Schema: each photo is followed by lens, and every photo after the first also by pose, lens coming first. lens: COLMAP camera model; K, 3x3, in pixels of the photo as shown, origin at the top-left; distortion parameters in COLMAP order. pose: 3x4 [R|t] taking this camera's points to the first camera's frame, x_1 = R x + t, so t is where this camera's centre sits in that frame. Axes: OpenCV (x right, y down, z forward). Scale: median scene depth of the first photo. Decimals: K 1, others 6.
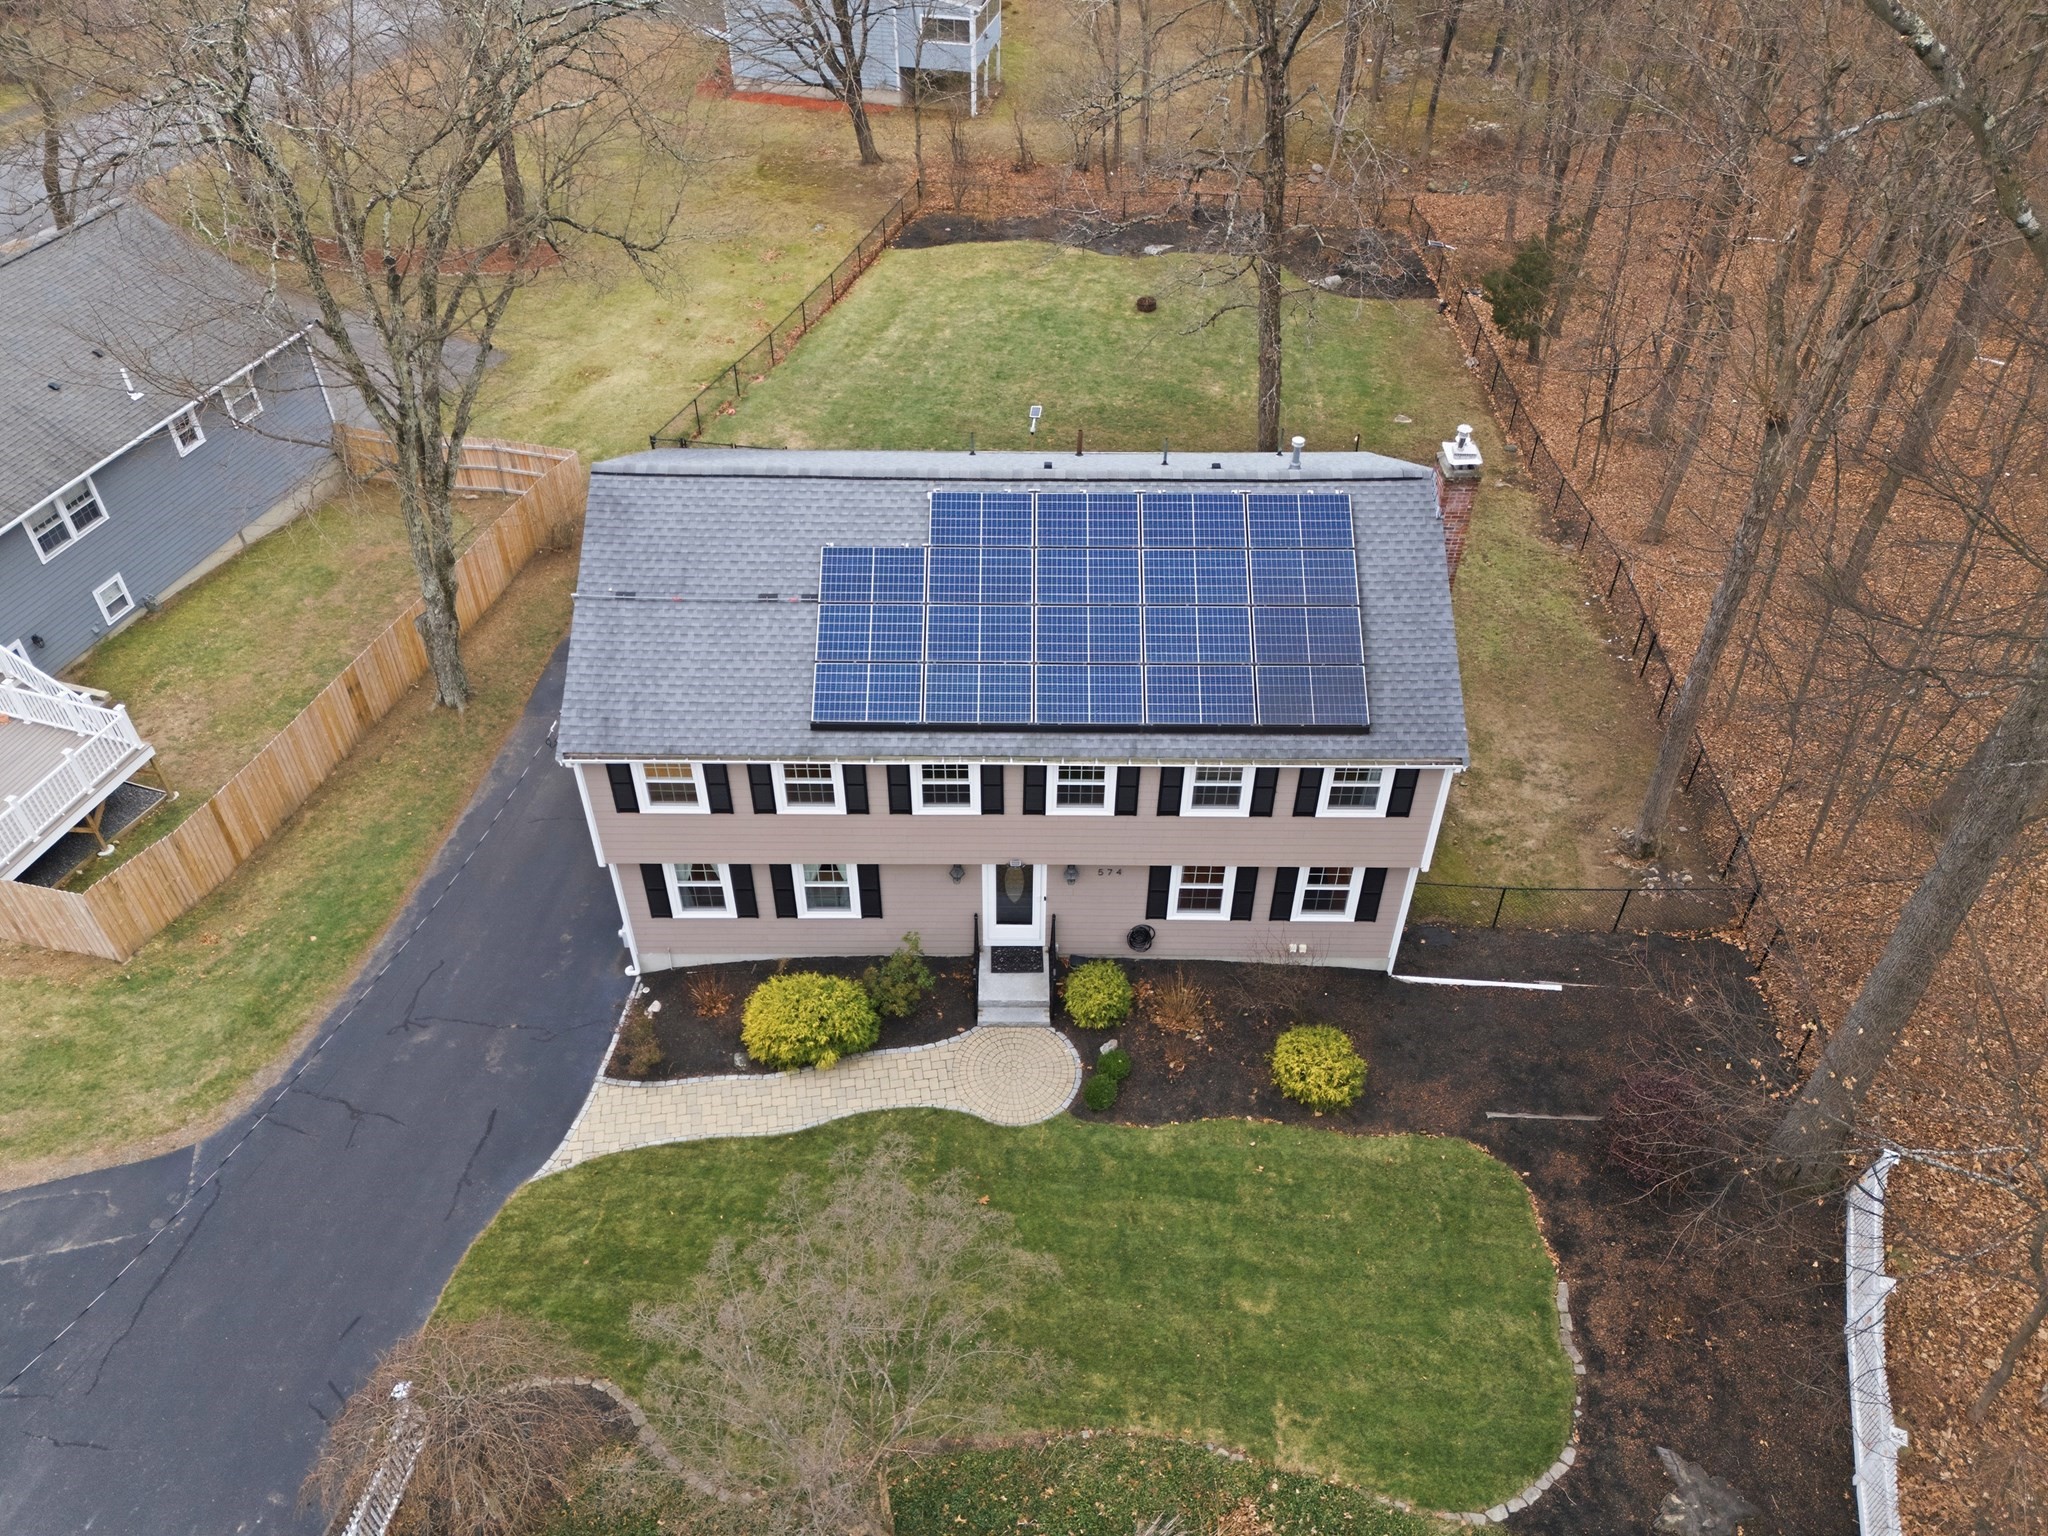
lens RADIAL K [[1547.1, 0, 1014.0], [0, 1547.1, 762.1], [0, 0, 1]] dist [0.045994, -0.007498]
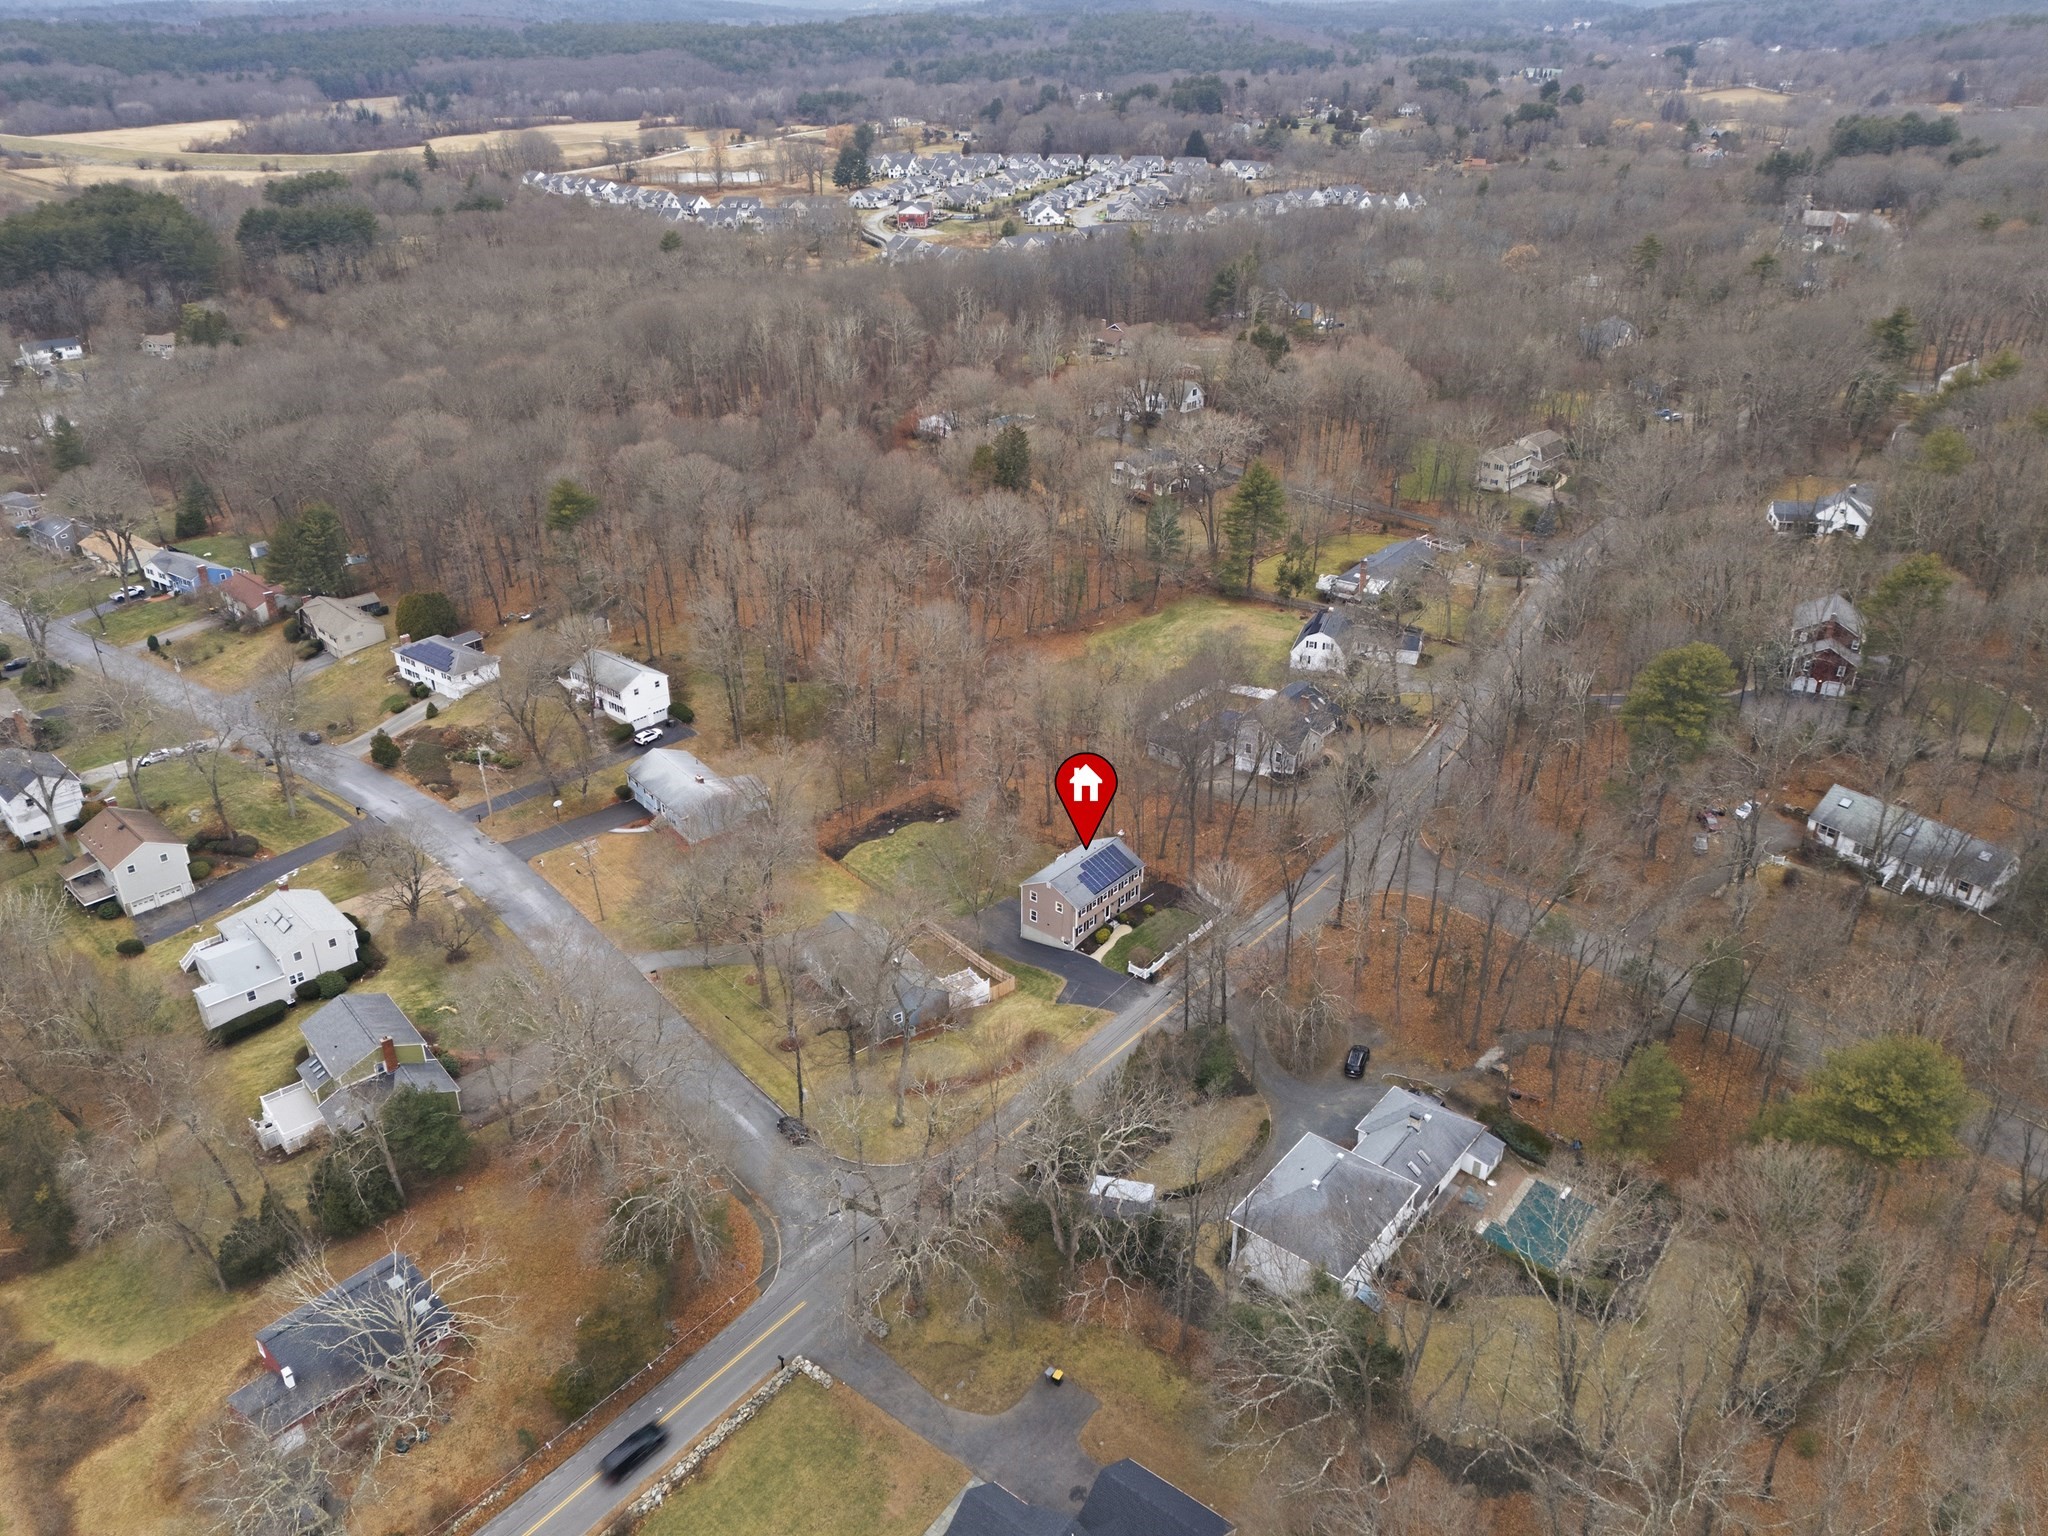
lens RADIAL K [[1547.1, 0, 1014.0], [0, 1547.1, 762.1], [0, 0, 1]] dist [0.045994, -0.007498]
pose [[0.624401, -0.353199, 0.696688, -5.232681], [0.513287, 0.857849, -0.025127, -0.570245], [-0.588779, 0.373290, 0.716934, -4.306110]]
